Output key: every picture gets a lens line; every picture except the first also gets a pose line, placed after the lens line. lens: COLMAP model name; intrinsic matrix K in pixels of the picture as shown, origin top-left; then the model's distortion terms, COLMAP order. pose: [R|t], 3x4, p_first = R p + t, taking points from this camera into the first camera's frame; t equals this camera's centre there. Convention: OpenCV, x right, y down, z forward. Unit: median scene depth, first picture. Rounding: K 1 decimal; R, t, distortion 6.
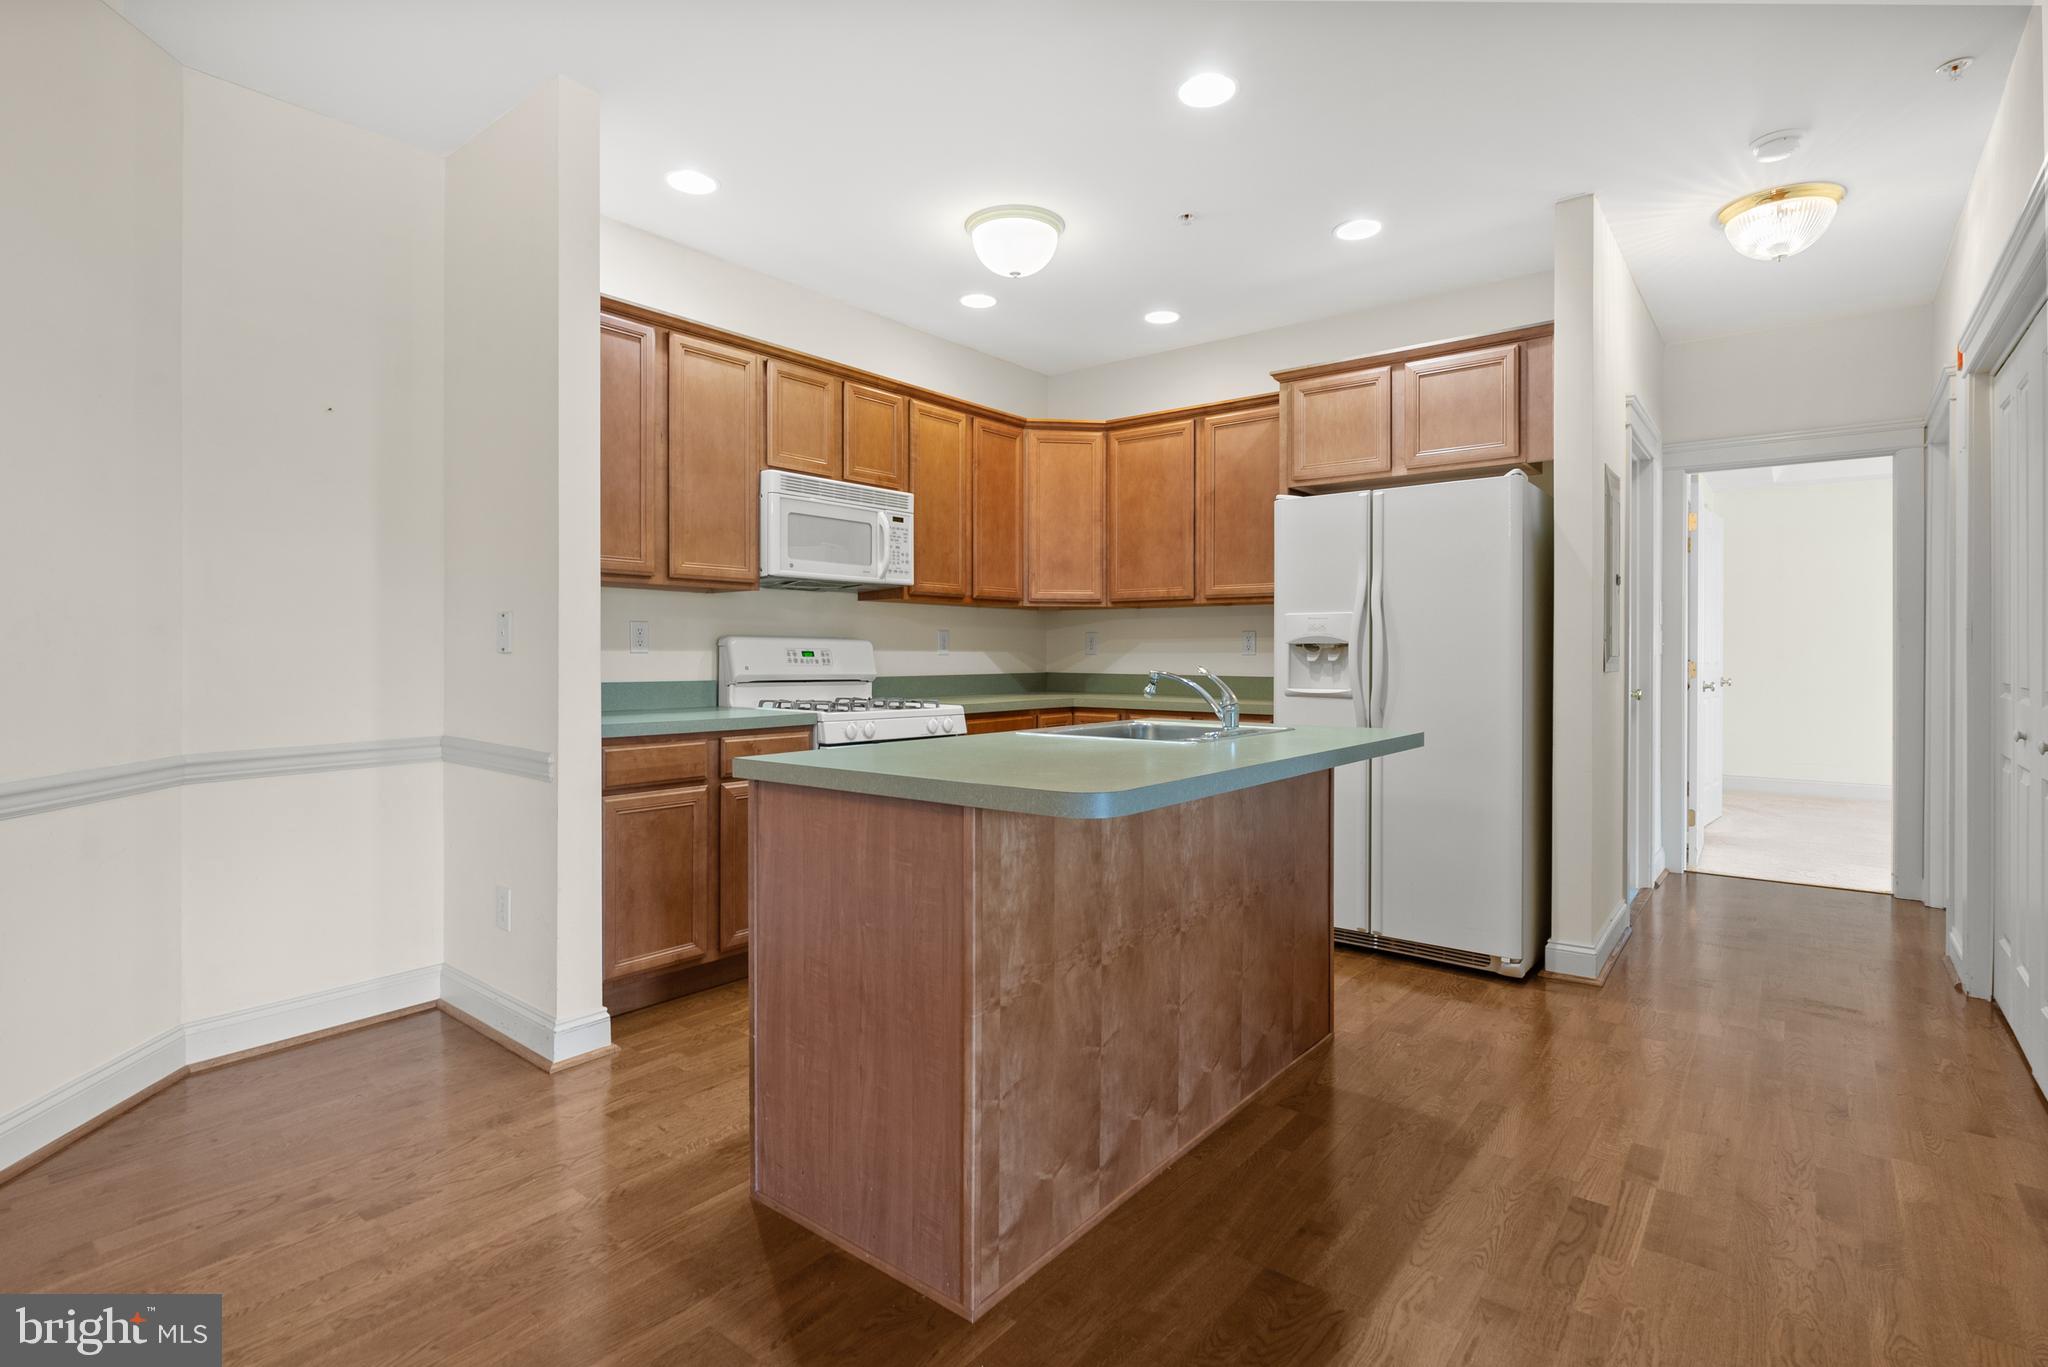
lens RADIAL K [[996.7, 0, 1024.3], [0, 996.7, 654.7], [0, 0, 1]] dist [-0.005266, -0.000085]
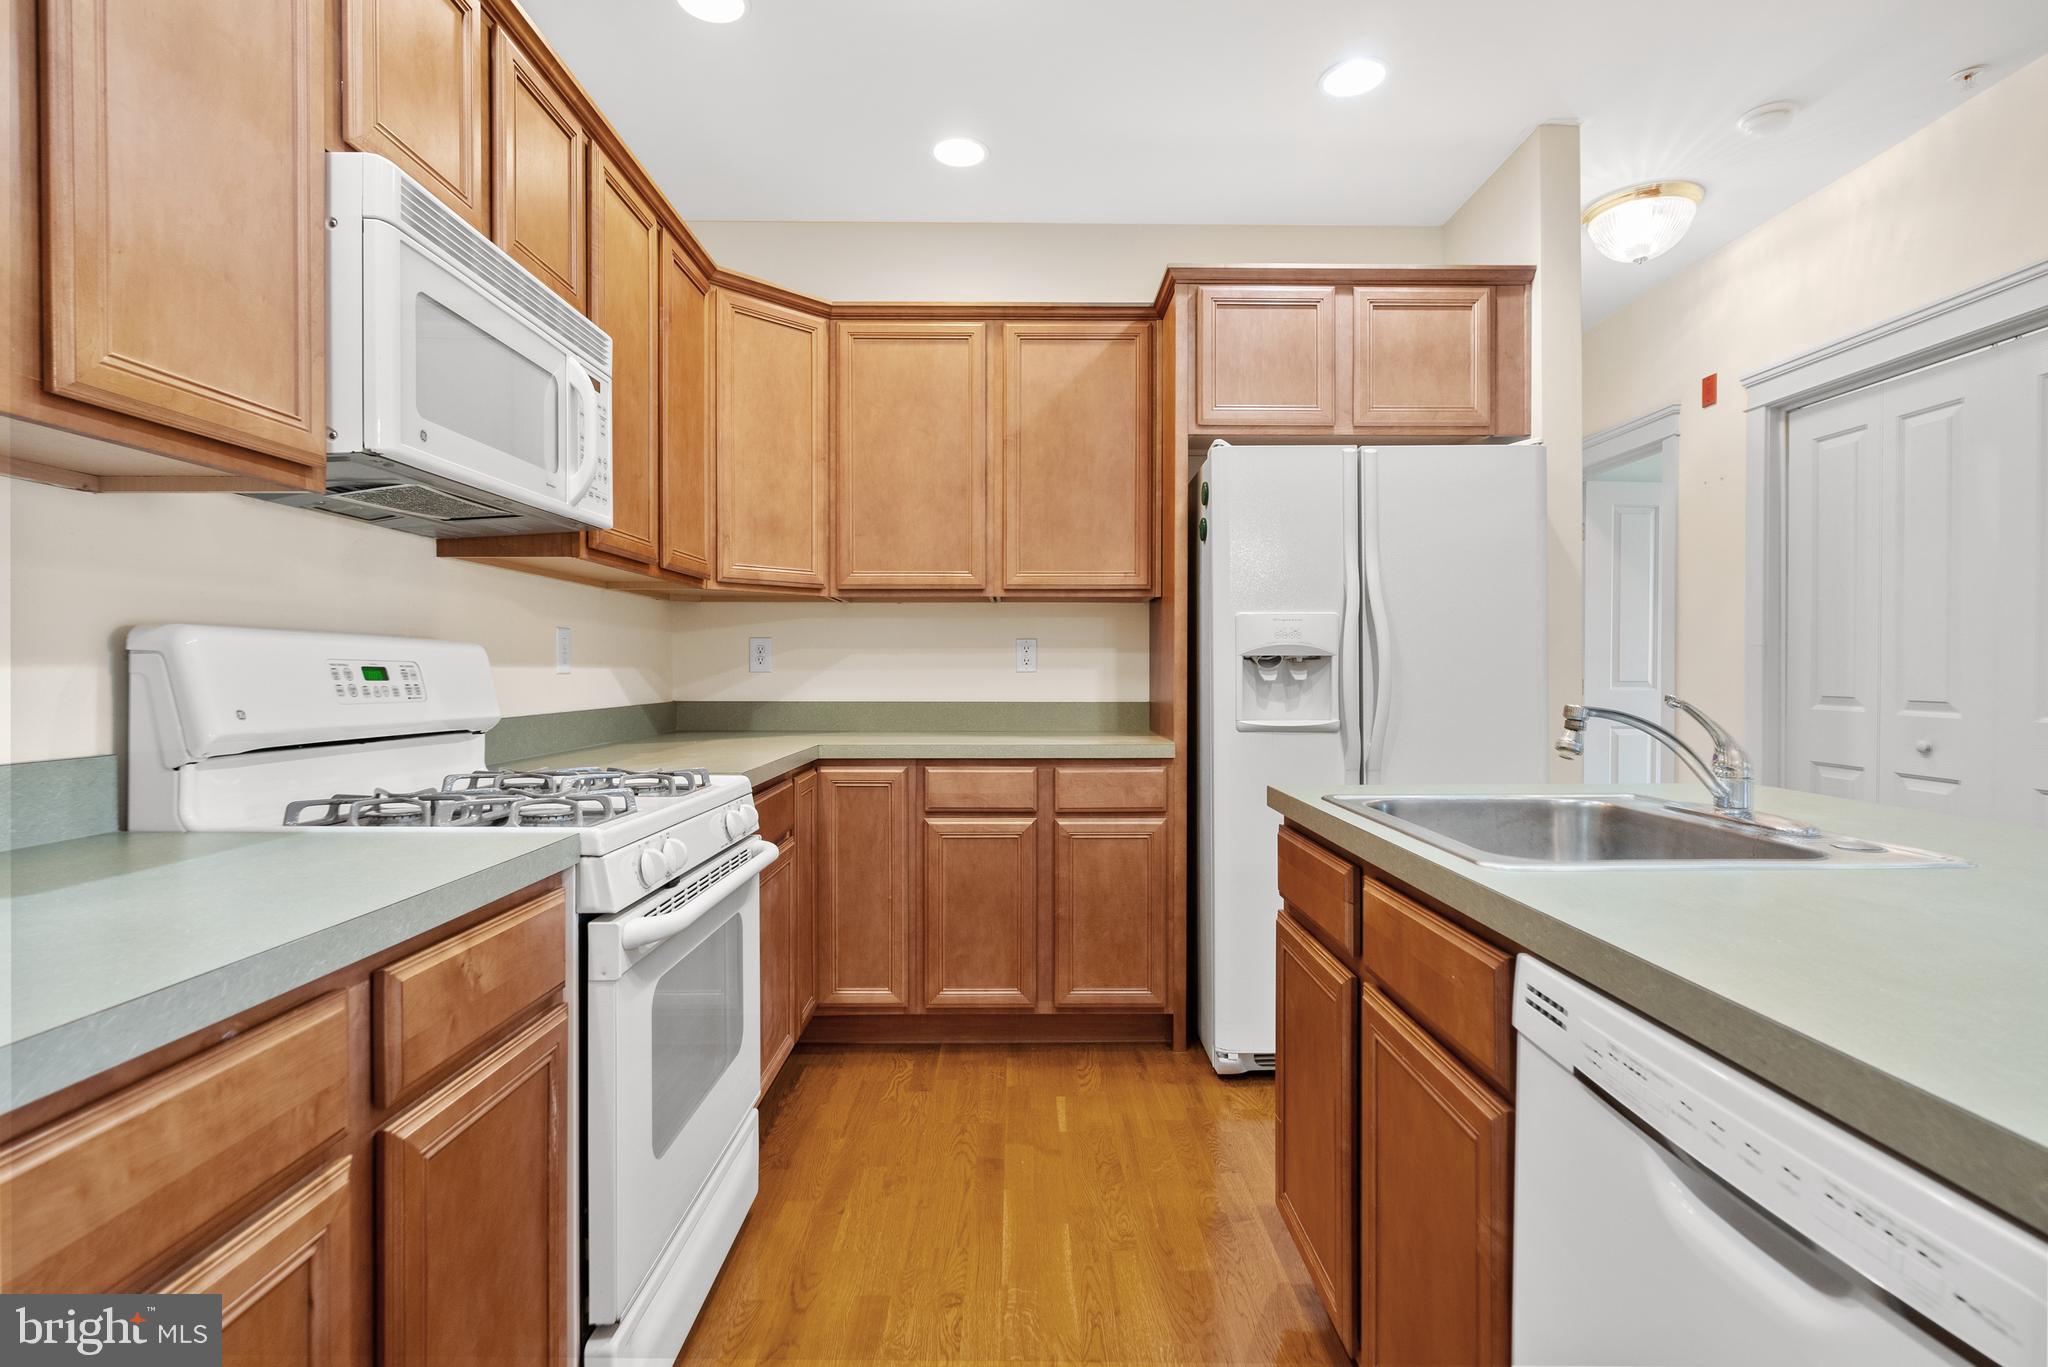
lens RADIAL K [[1000.3, 0, 1030.9], [0, 1000.3, 674.3], [0, 0, 1]] dist [-0.002741, -0.000086]
pose [[0.776880, -0.005109, 0.629629, -0.285752], [0.003048, 0.999986, 0.004353, -0.001584], [-0.629642, -0.001463, 0.776884, 0.555488]]
